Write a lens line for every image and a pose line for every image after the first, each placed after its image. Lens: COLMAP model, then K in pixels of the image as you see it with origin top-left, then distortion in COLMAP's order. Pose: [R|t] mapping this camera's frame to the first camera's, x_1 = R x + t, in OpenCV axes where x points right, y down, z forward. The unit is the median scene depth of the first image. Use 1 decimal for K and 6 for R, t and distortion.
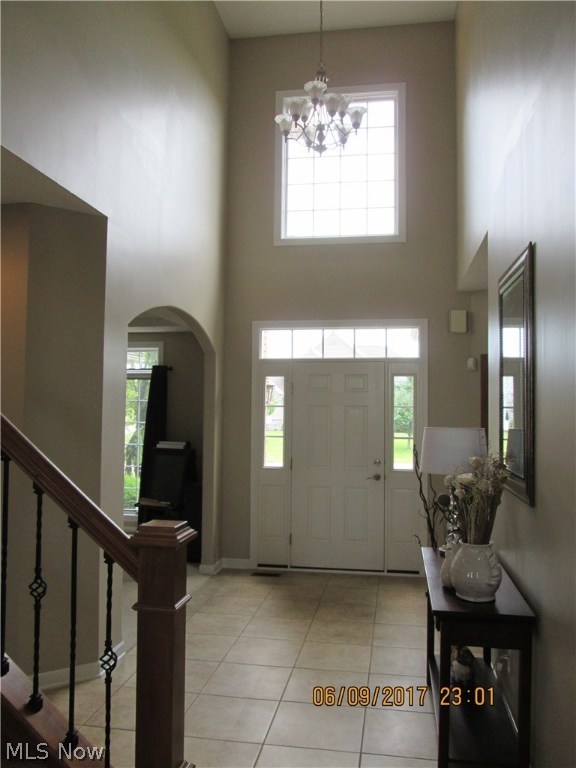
lens RADIAL K [[639.3, 0, 288.0], [0, 639.3, 384.0], [0, 0, 1]] dist [-0.043259, 0.013716]
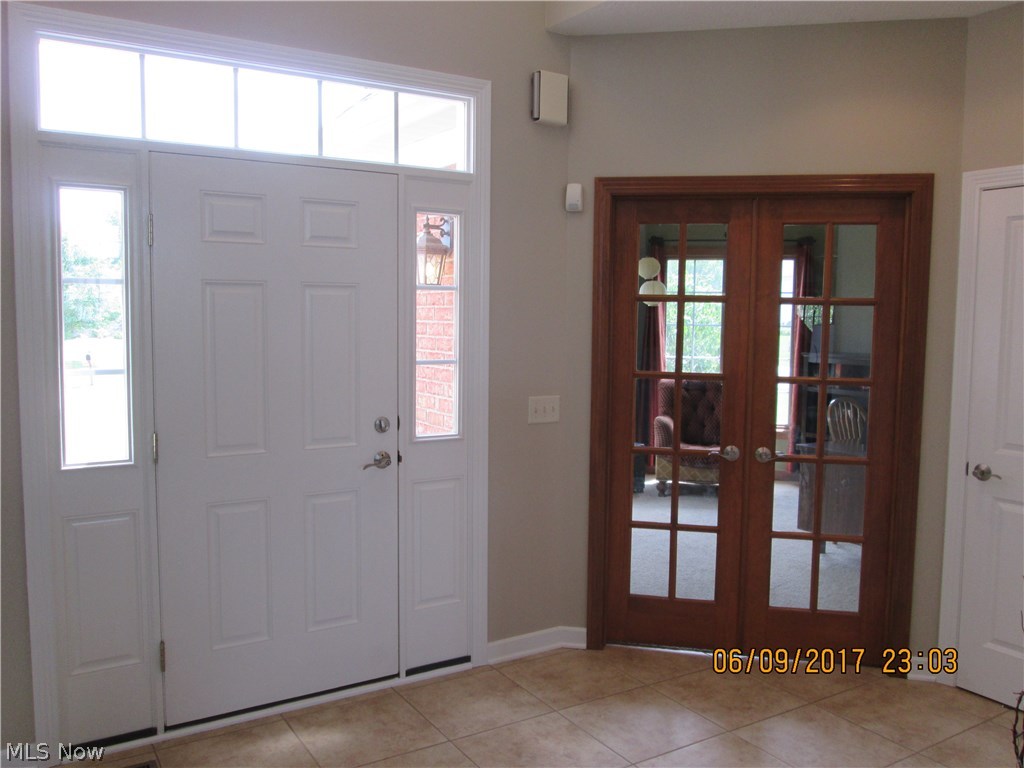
lens RADIAL K [[852.4, 0, 512.0], [0, 852.4, 384.0], [0, 0, 1]] dist [-0.043259, 0.013716]
pose [[0.744108, -0.060639, 0.665302, -0.155737], [-0.042404, 0.989577, 0.137622, 0.018578], [-0.666713, -0.130617, 0.733780, 0.542012]]
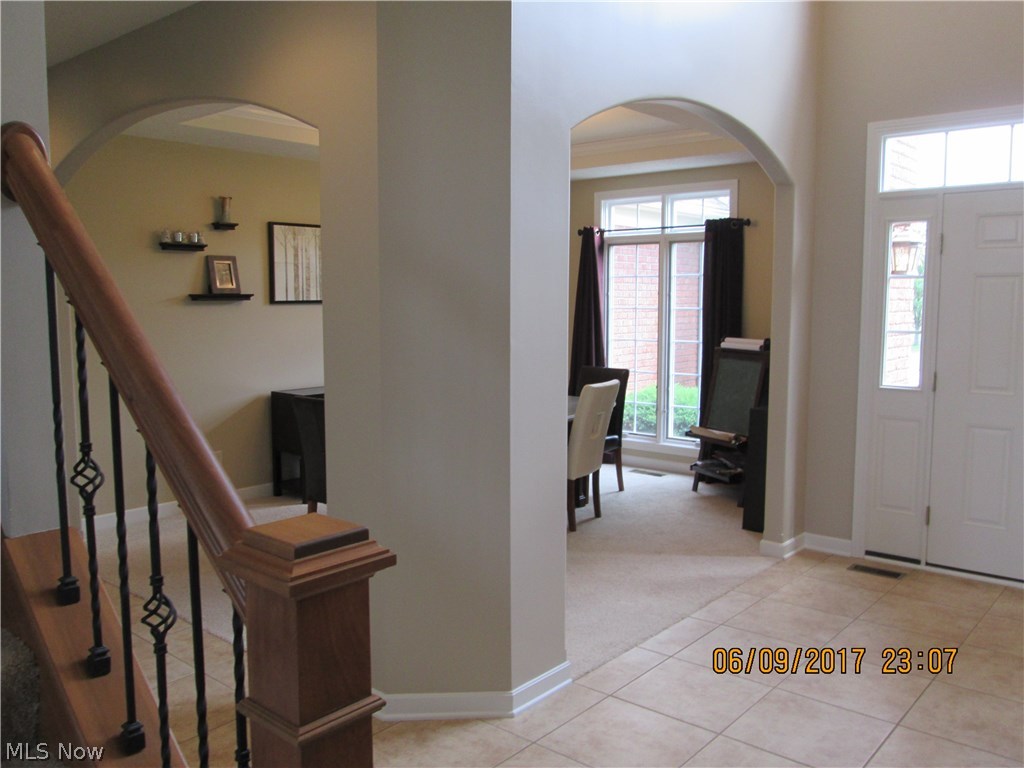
lens RADIAL K [[852.4, 0, 512.0], [0, 852.4, 384.0], [0, 0, 1]] dist [-0.043259, 0.013716]
pose [[0.858283, 0.044255, -0.511265, 0.063887], [0.028380, 0.990657, 0.133395, 0.019597], [0.512392, -0.129001, 0.849008, 0.198371]]
